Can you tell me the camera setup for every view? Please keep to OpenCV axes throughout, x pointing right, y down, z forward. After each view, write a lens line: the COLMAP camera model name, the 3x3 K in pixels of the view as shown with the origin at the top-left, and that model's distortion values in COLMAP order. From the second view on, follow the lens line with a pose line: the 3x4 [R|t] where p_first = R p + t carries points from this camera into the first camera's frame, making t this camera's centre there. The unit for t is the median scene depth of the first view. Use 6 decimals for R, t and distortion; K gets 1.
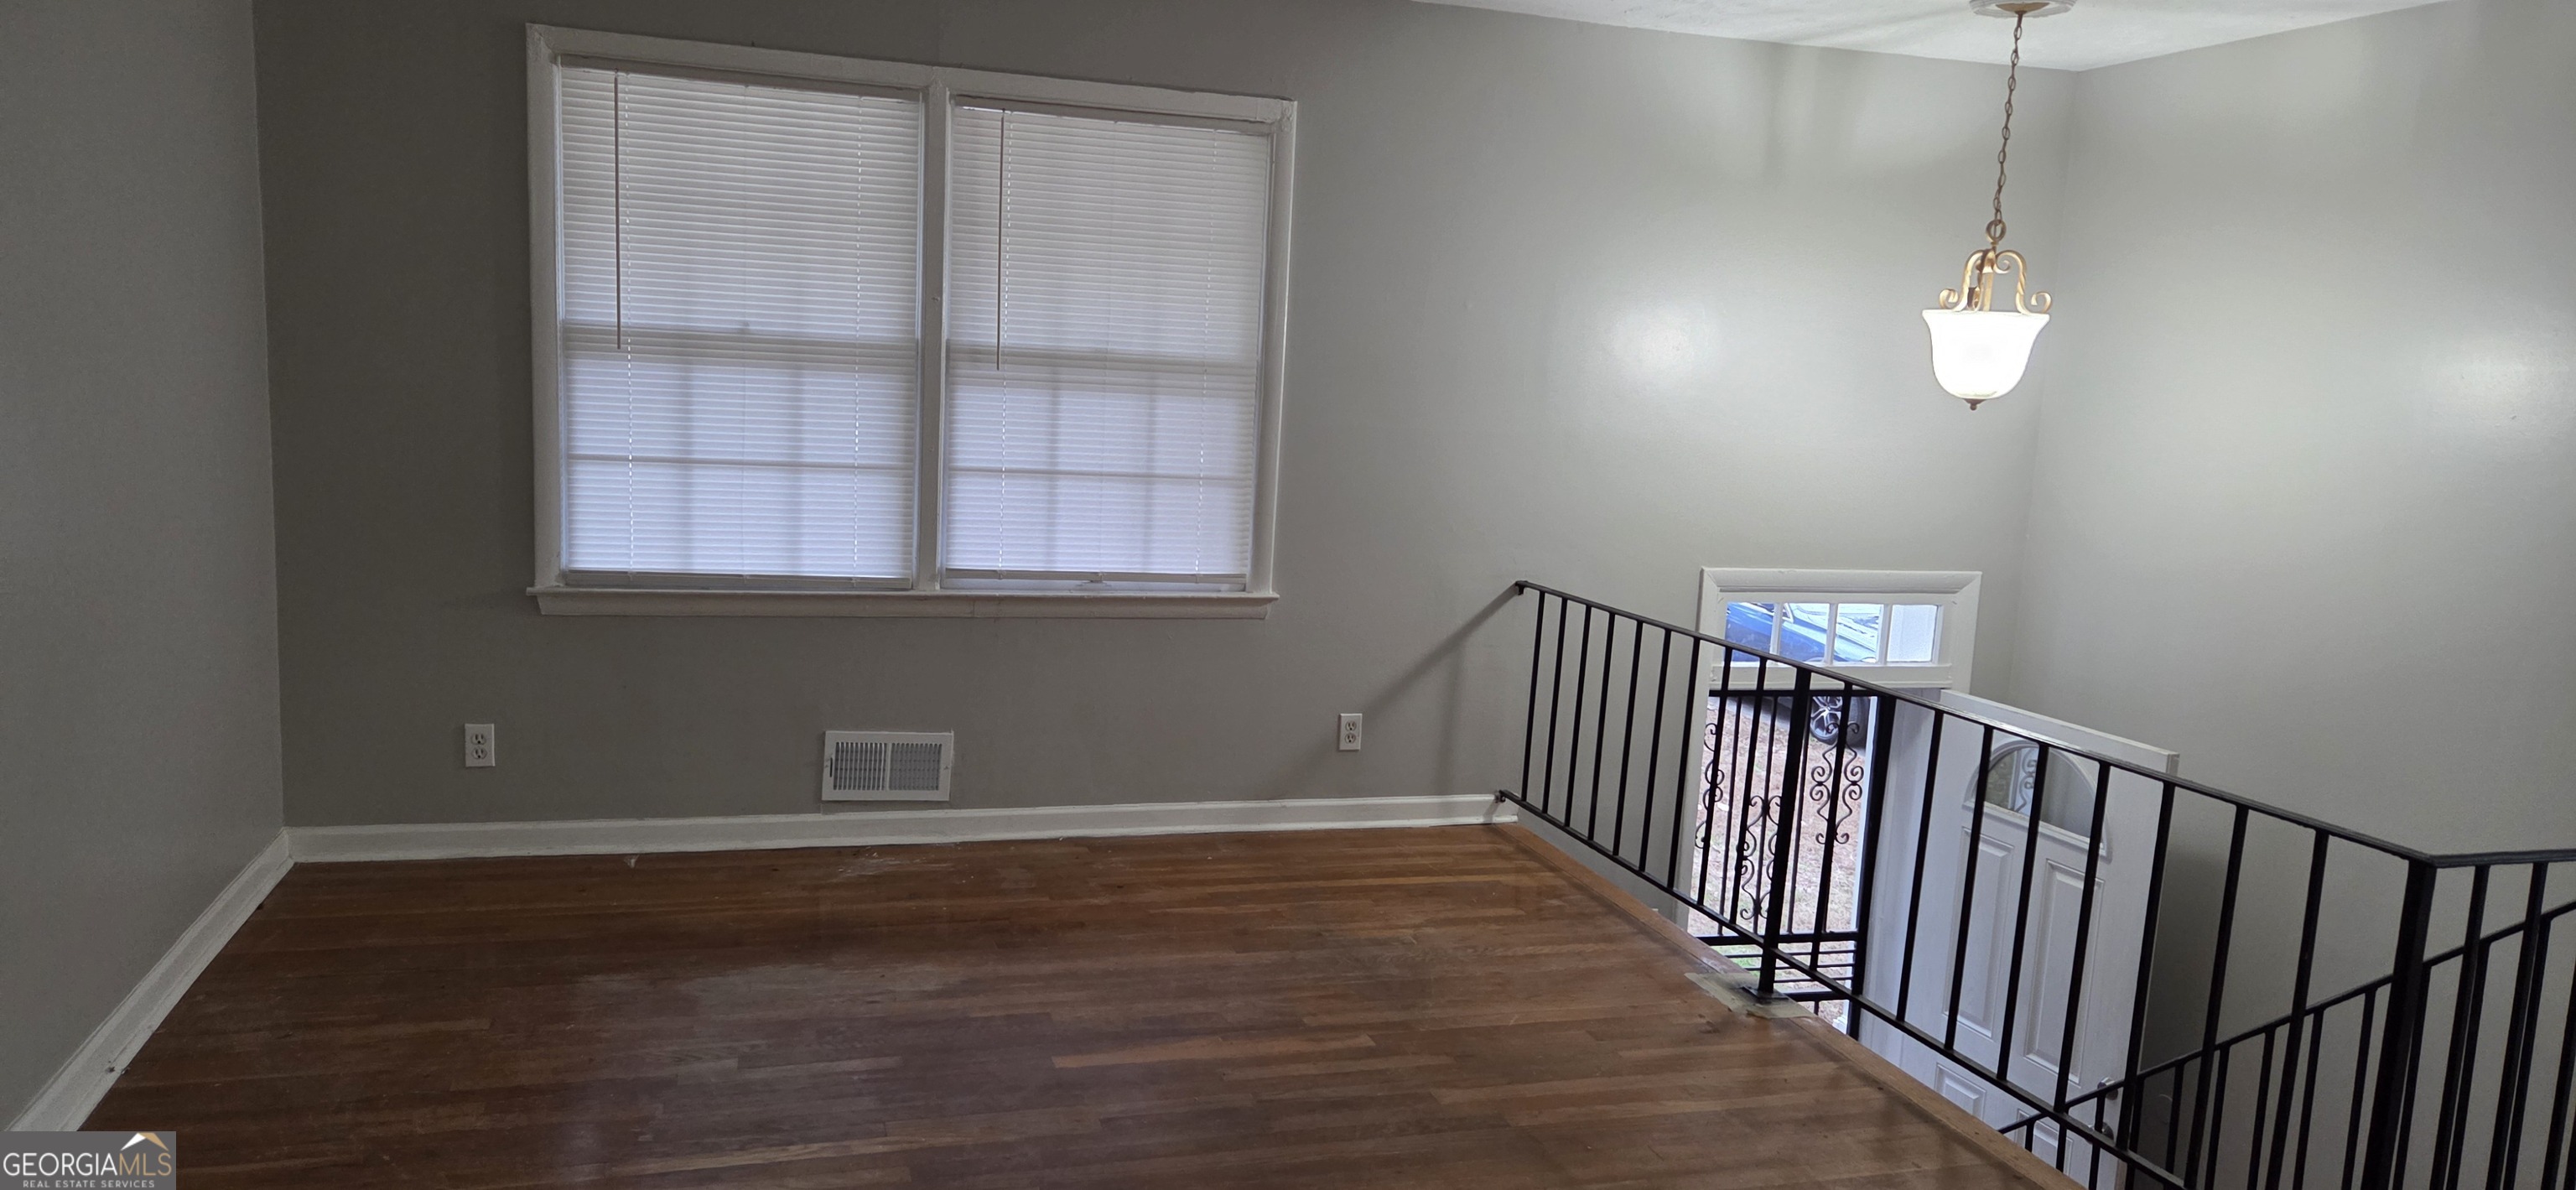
lens RADIAL K [[1653.2, 0, 1288.0], [0, 1653.2, 595.0], [0, 0, 1]] dist [0.035334, -0.000669]
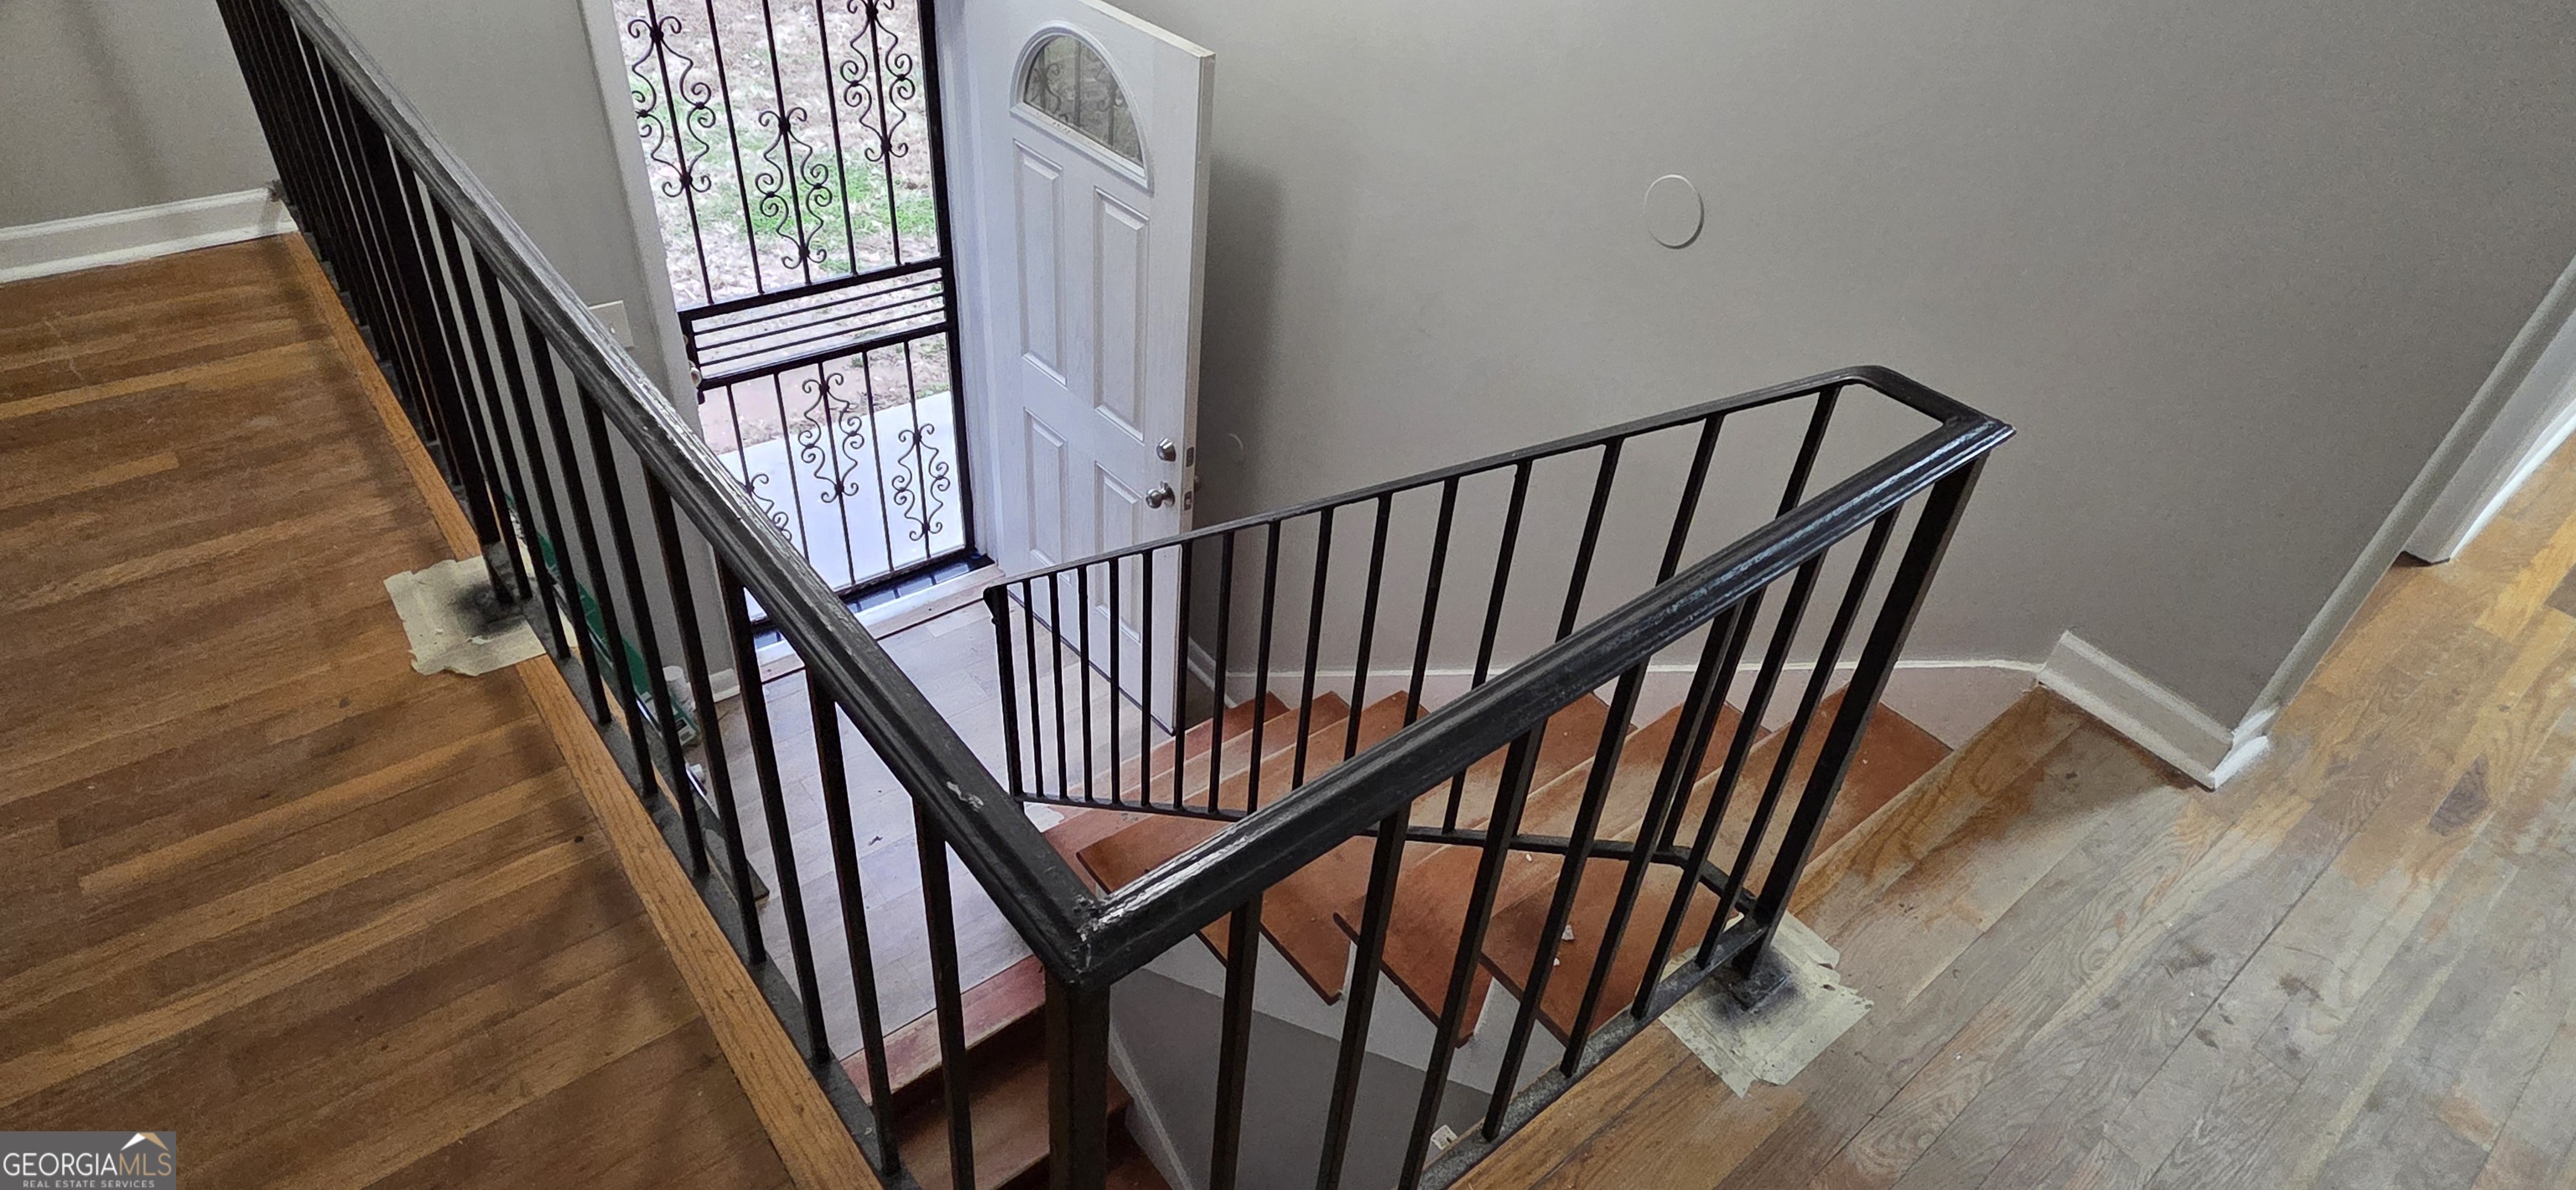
lens RADIAL K [[1344.1, 0, 1288.0], [0, 1344.1, 595.0], [0, 0, 1]] dist [0.003434, 0.000642]
pose [[0.923199, -0.217852, 0.316613, 0.297156], [0.013437, 0.841616, 0.539909, -0.024560], [-0.384087, -0.494189, 0.779907, 0.367235]]
